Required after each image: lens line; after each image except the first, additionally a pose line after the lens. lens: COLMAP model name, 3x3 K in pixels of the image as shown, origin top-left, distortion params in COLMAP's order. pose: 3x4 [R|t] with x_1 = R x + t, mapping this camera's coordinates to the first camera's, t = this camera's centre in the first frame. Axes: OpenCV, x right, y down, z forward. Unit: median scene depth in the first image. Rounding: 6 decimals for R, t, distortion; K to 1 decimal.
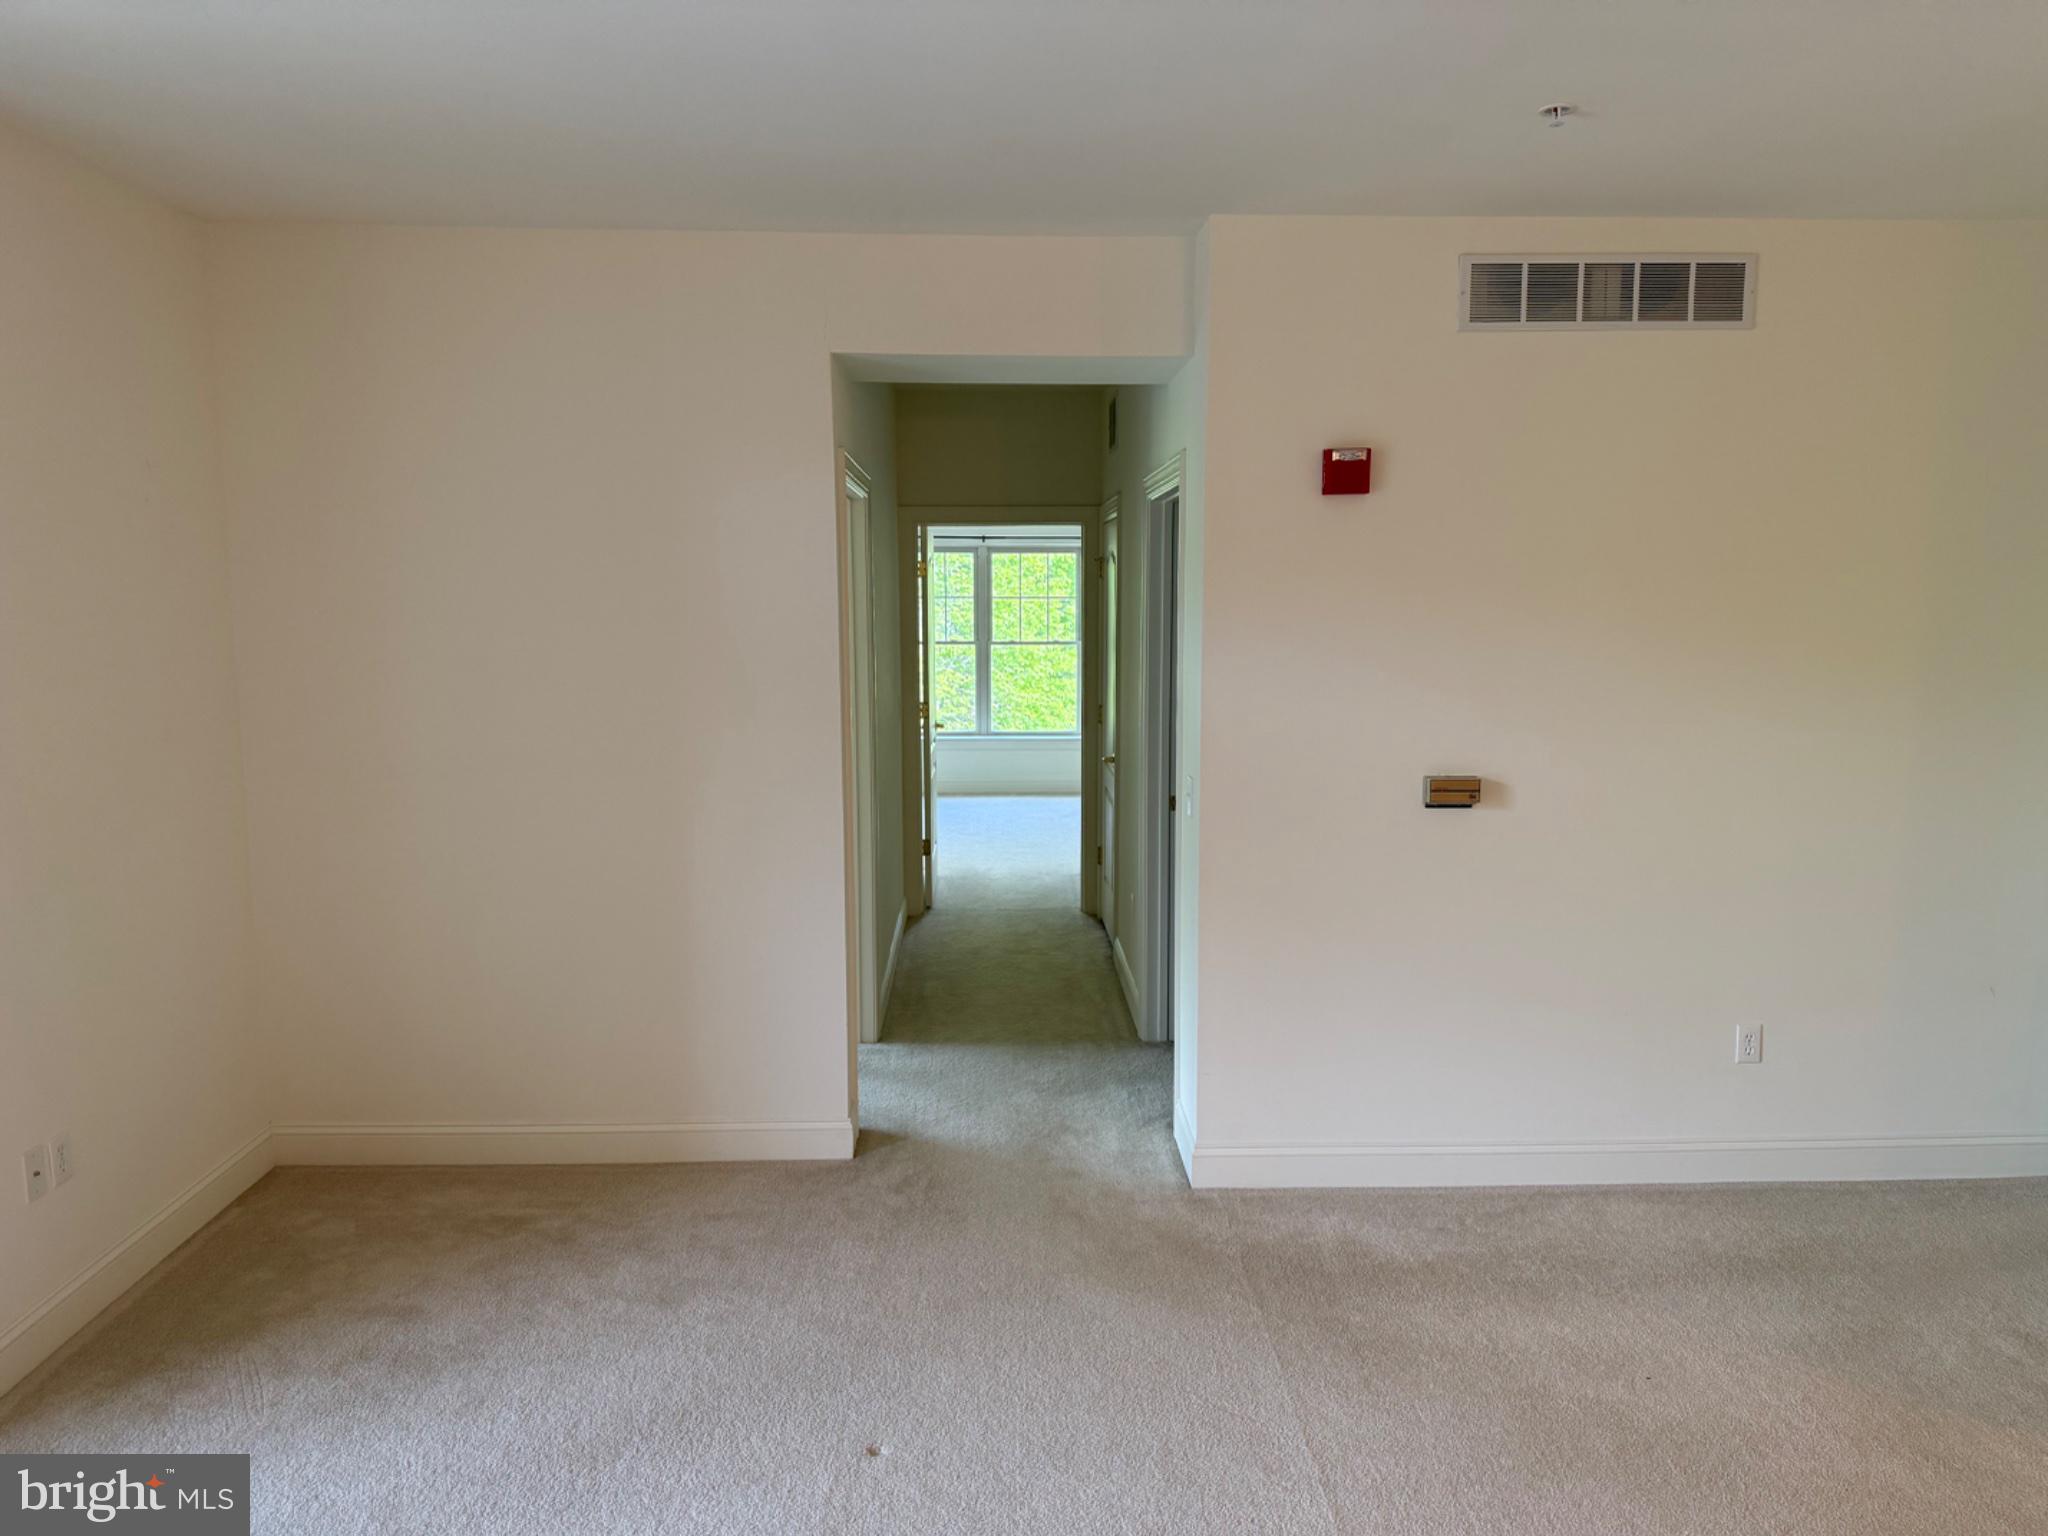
lens RADIAL K [[1484.9, 0, 1025.6], [0, 1484.9, 760.5], [0, 0, 1]] dist [0.069841, -0.081043]
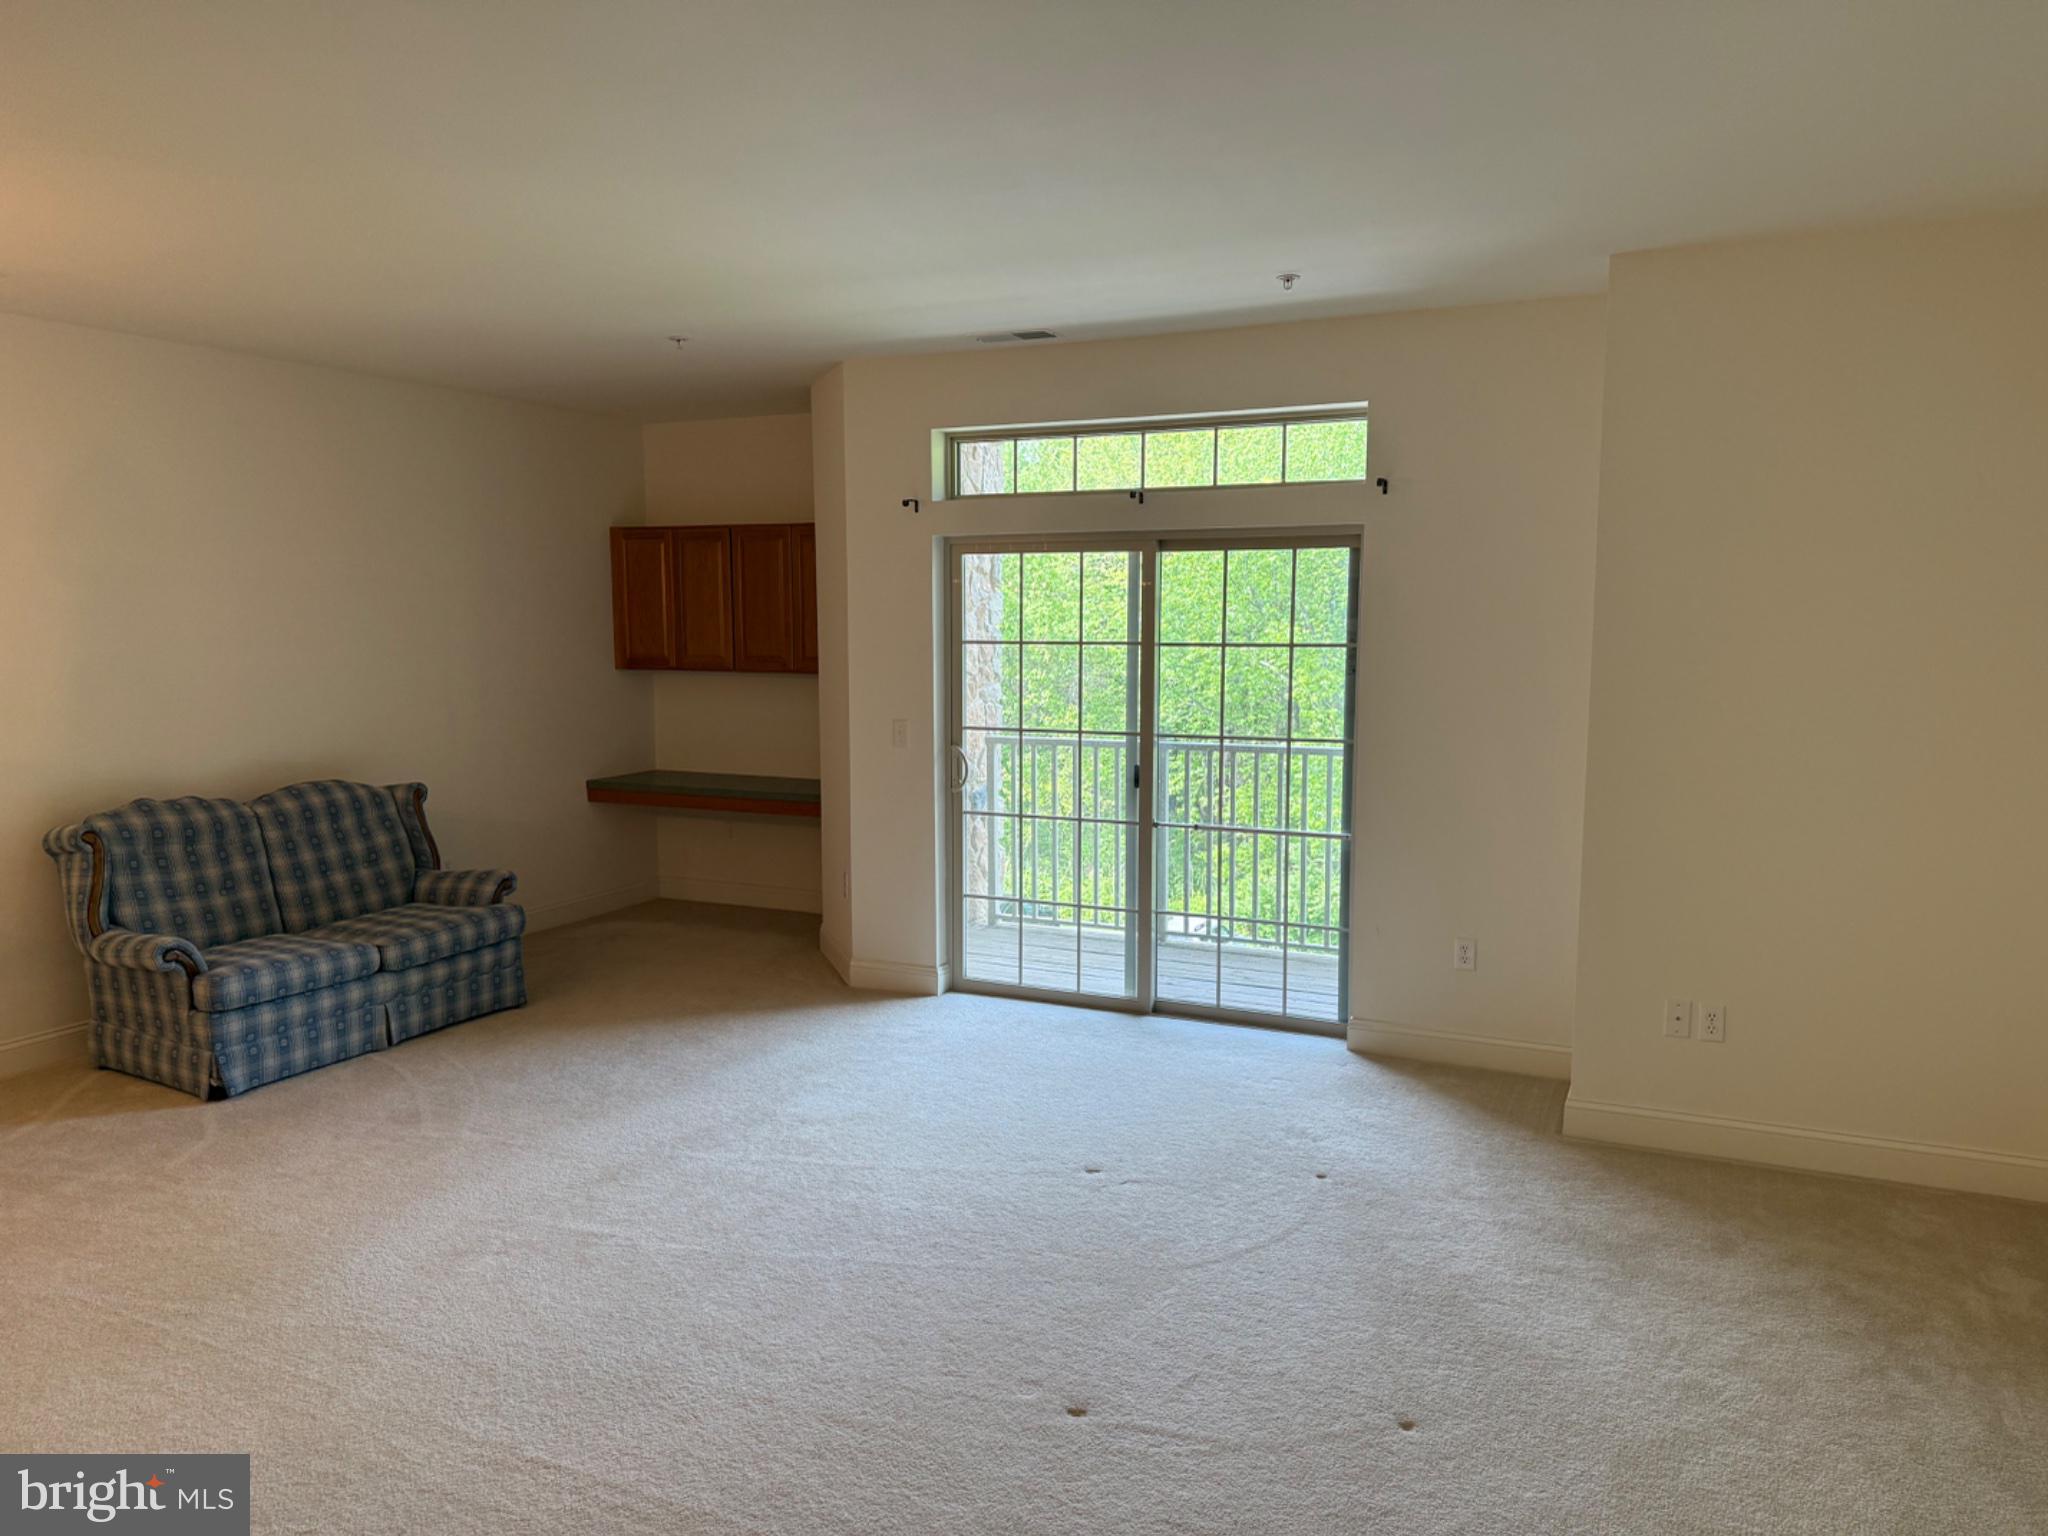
lens RADIAL K [[1424.1, 0, 1032.9], [0, 1424.1, 772.1], [0, 0, 1]] dist [0.072544, -0.068655]
pose [[-0.459329, 0.094882, -0.883184, 0.629387], [-0.118123, 0.978923, 0.166601, -0.079169], [0.880377, 0.180849, -0.438440, 0.847636]]
